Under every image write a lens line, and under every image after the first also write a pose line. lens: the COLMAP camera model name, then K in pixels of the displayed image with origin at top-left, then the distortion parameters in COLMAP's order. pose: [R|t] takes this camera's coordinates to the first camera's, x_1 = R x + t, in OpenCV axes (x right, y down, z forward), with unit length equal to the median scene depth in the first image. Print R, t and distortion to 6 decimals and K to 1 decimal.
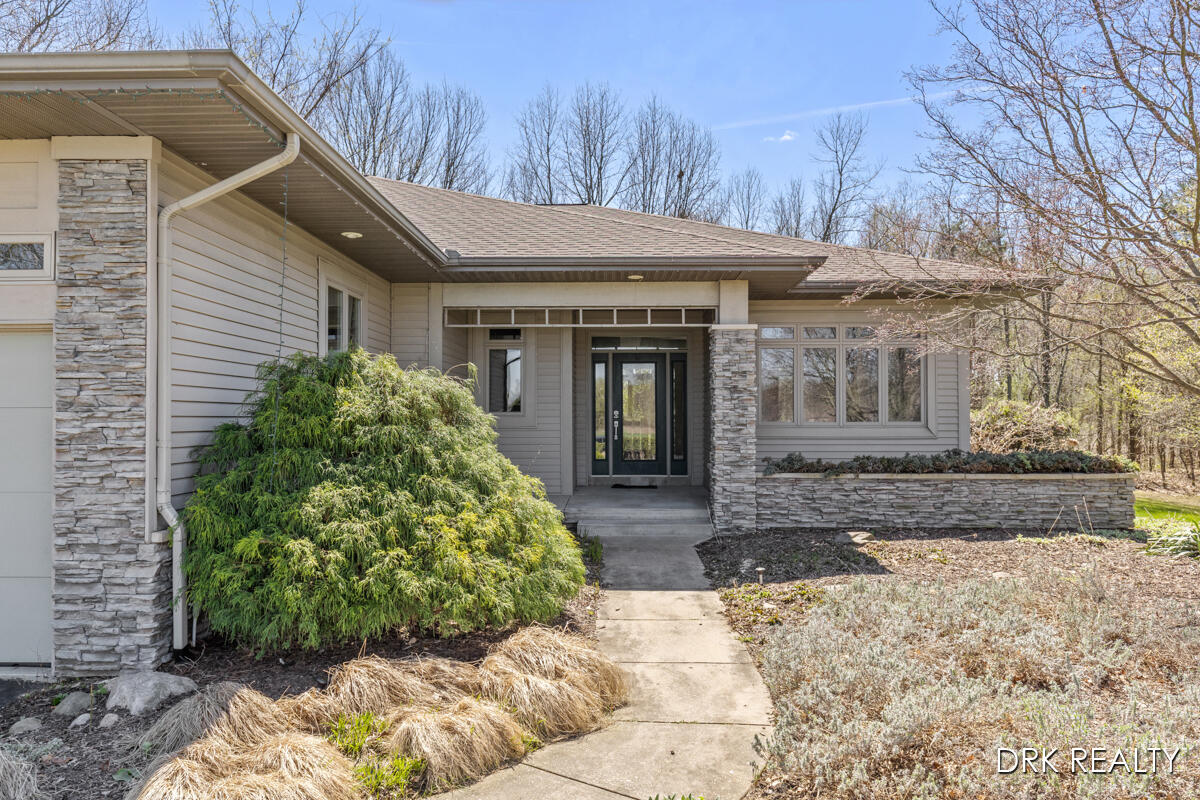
lens RADIAL K [[849.6, 0, 600.0], [0, 849.6, 400.0], [0, 0, 1]] dist [-0.001260, -0.000002]
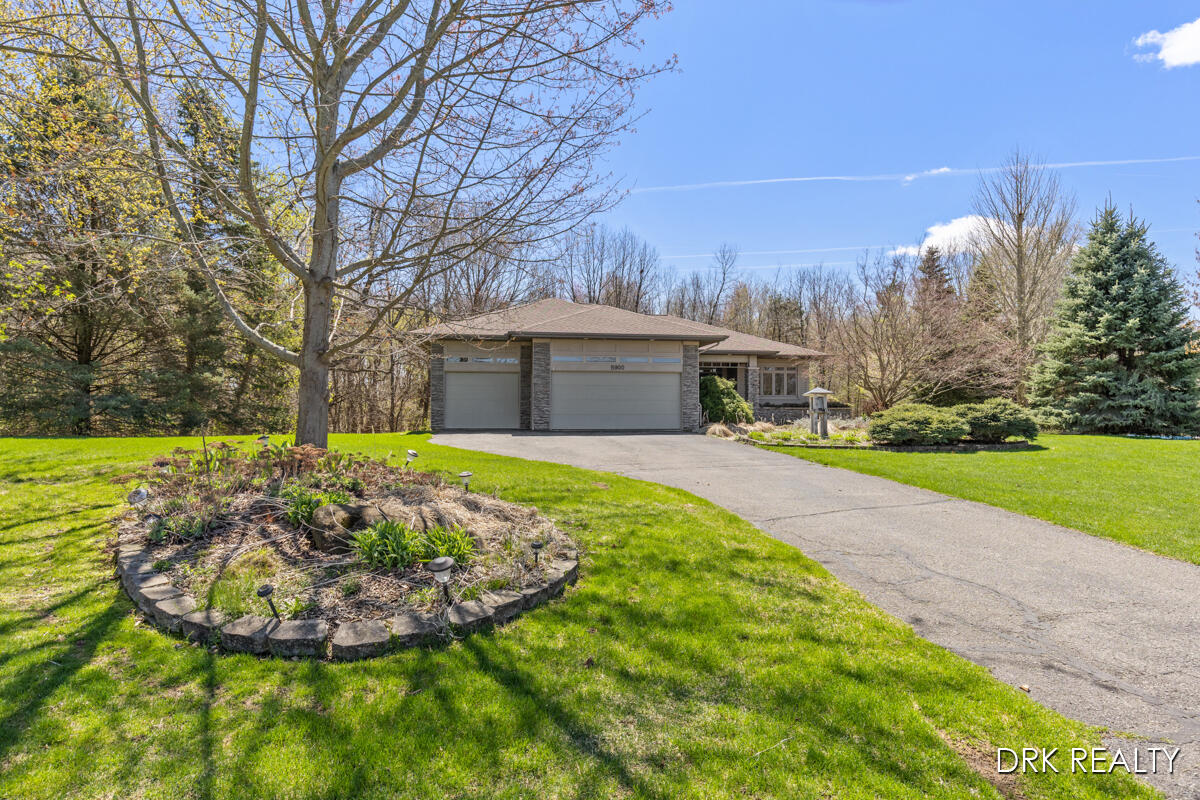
lens RADIAL K [[690.2, 0, 600.0], [0, 690.2, 400.0], [0, 0, 1]] dist [-0.000170, -0.000031]
pose [[0.983808, 0.006629, 0.179103, -1.061908], [-0.007176, 0.999971, 0.002408, 0.051878], [-0.179082, -0.003655, 0.983827, -1.892121]]
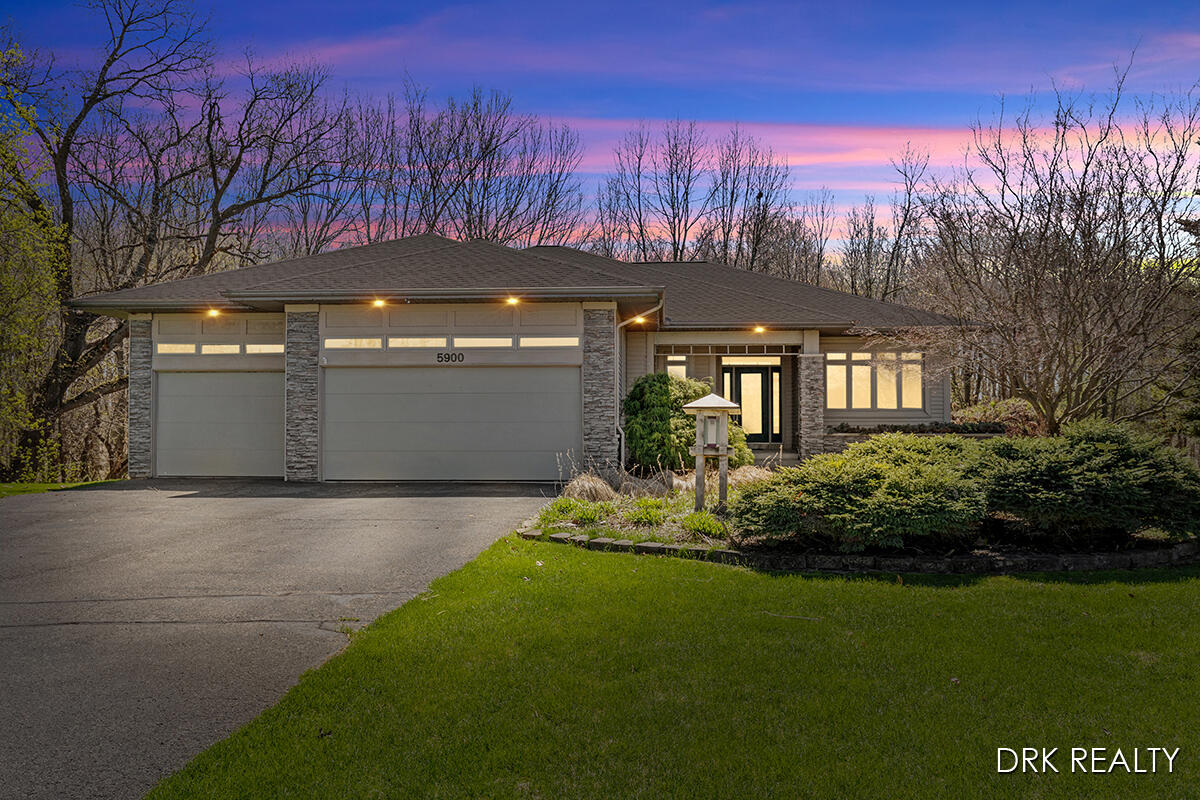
lens RADIAL K [[1054.8, 0, 600.0], [0, 1054.8, 400.0], [0, 0, 1]] dist [0.001501, 0.000446]
pose [[0.999287, -0.000666, -0.037746, -0.222491], [0.000281, 0.999948, -0.010209, 0.036501], [0.037751, 0.010191, 0.999235, -1.353027]]
